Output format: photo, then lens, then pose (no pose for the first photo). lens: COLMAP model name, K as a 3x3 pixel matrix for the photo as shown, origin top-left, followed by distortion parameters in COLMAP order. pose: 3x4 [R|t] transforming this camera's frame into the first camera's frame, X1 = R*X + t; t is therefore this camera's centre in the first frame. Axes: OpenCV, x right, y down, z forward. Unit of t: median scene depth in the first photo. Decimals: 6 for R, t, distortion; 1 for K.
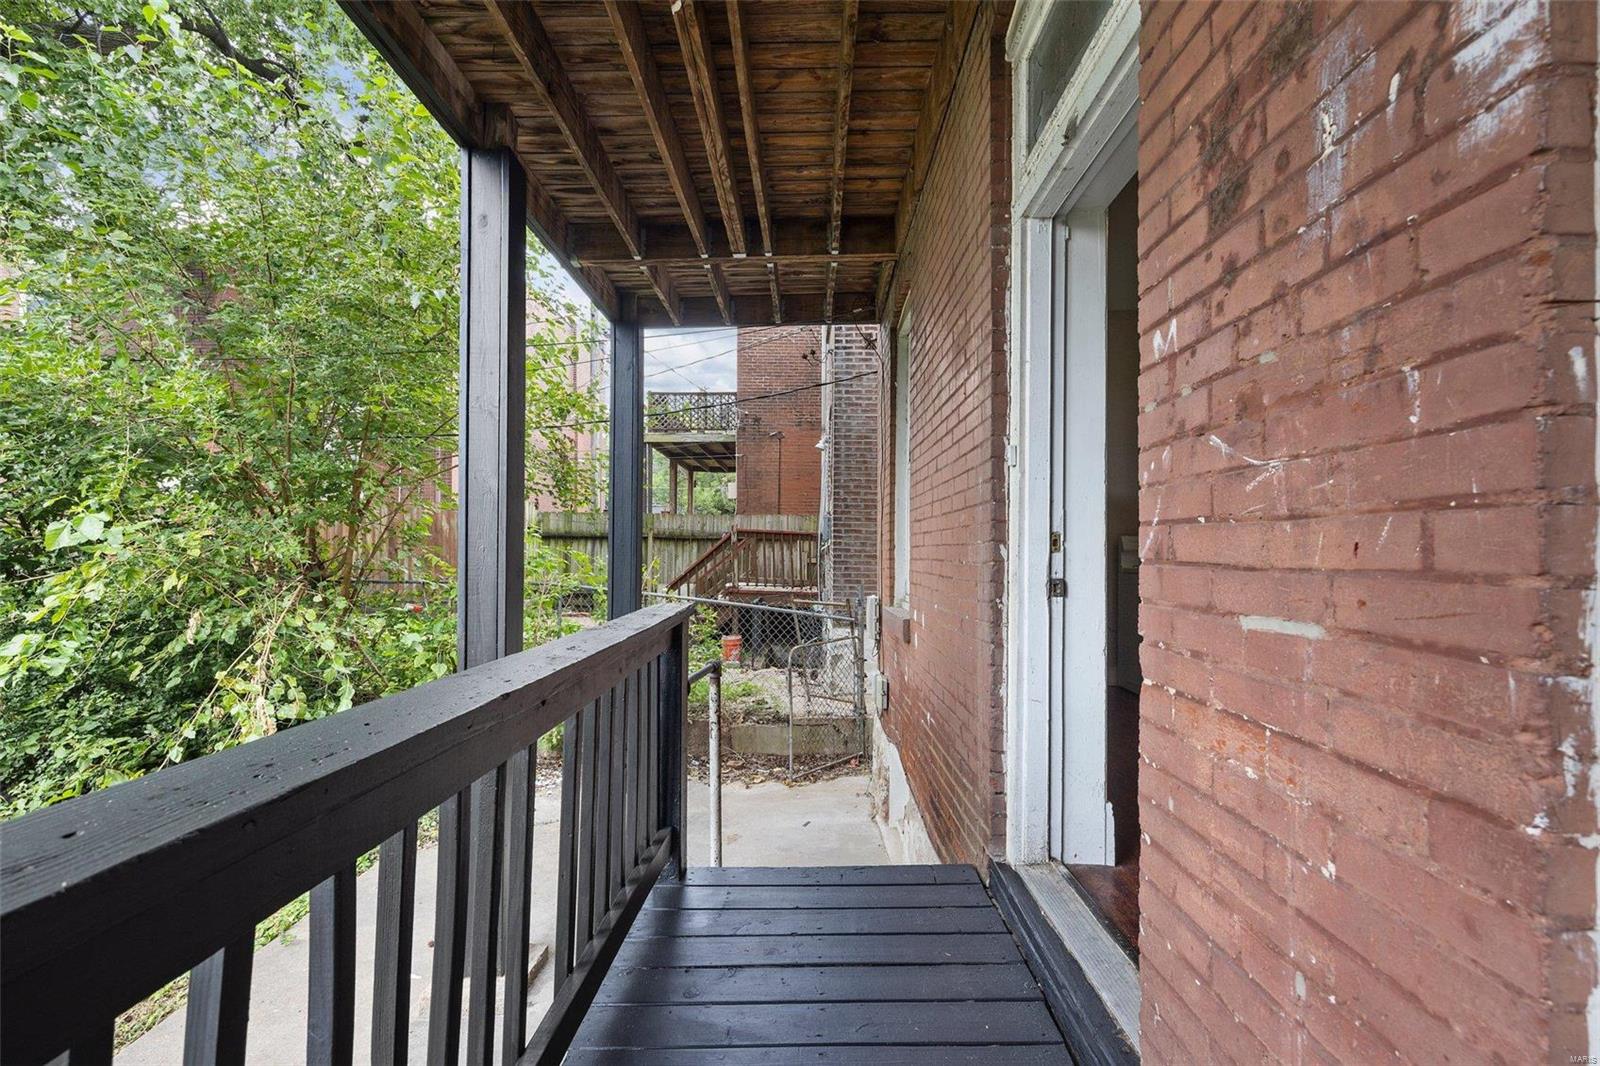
lens RADIAL K [[650.9, 0, 804.9], [0, 650.9, 532.2], [0, 0, 1]] dist [0.000743, -0.000145]
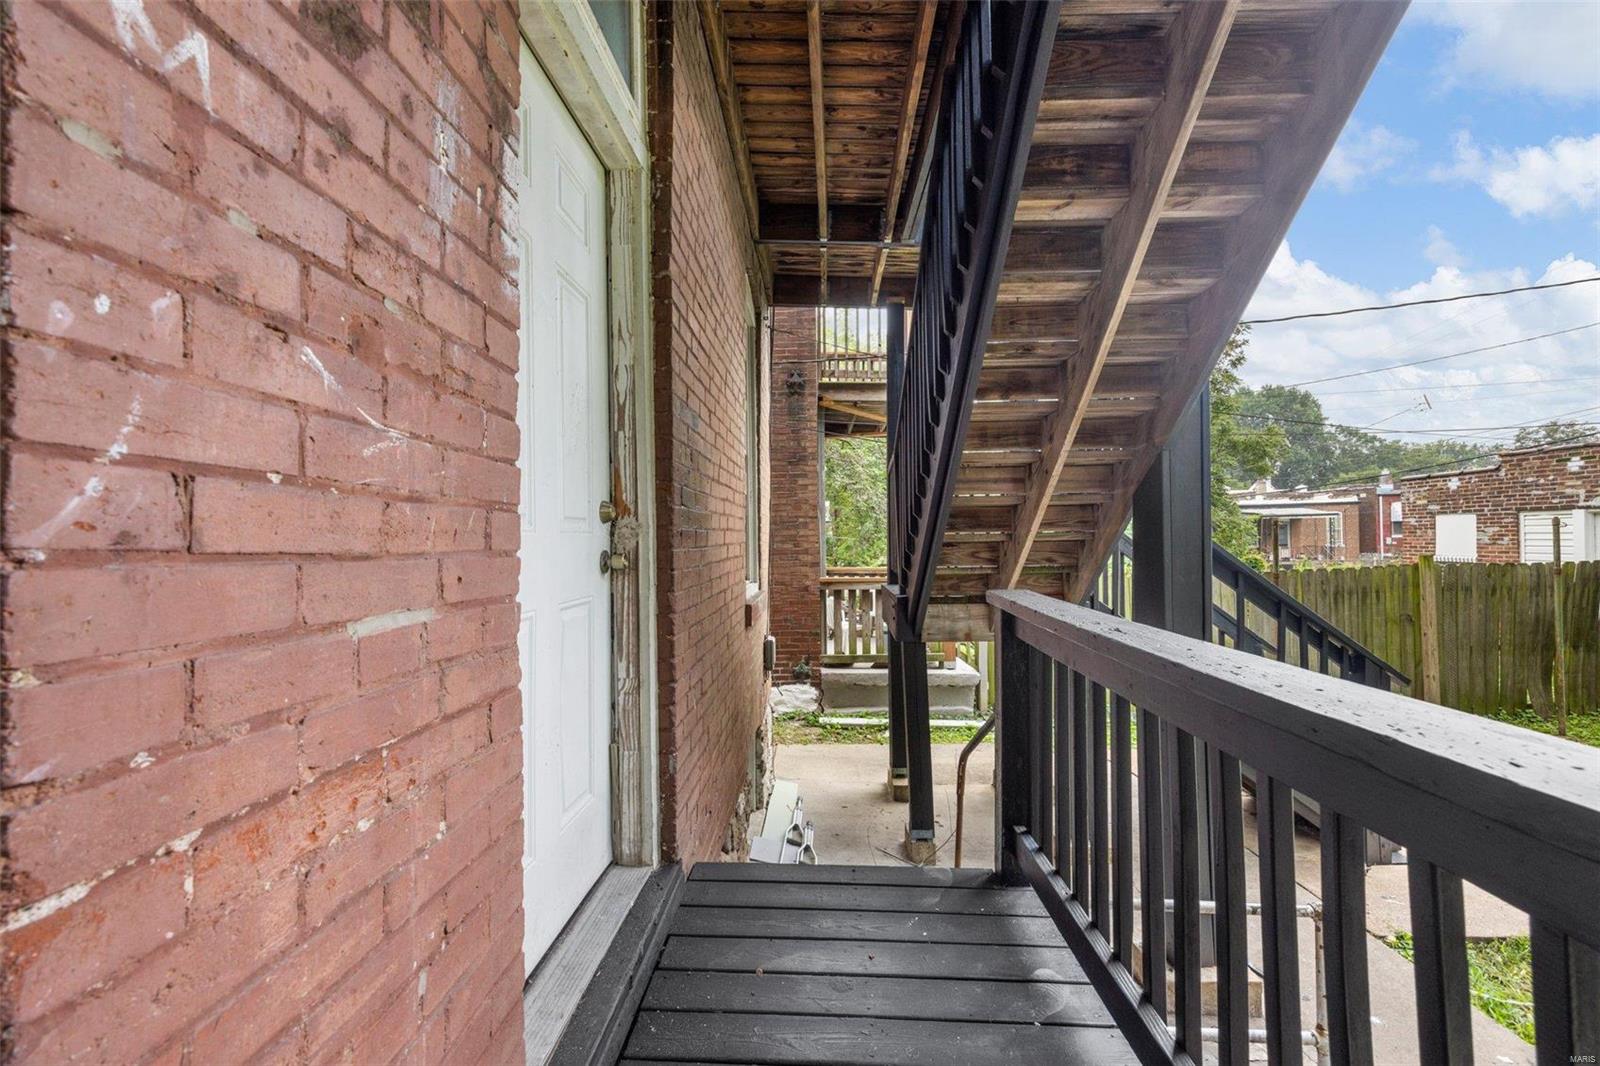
lens RADIAL K [[650.9, 0, 798.8], [0, 650.9, 532.6], [0, 0, 1]] dist [0.000743, -0.000145]
pose [[-0.999730, -0.000545, 0.023209, 0.154531], [-0.001582, 0.999000, -0.044678, 0.059716], [-0.023161, -0.044703, -0.998732, 1.742764]]
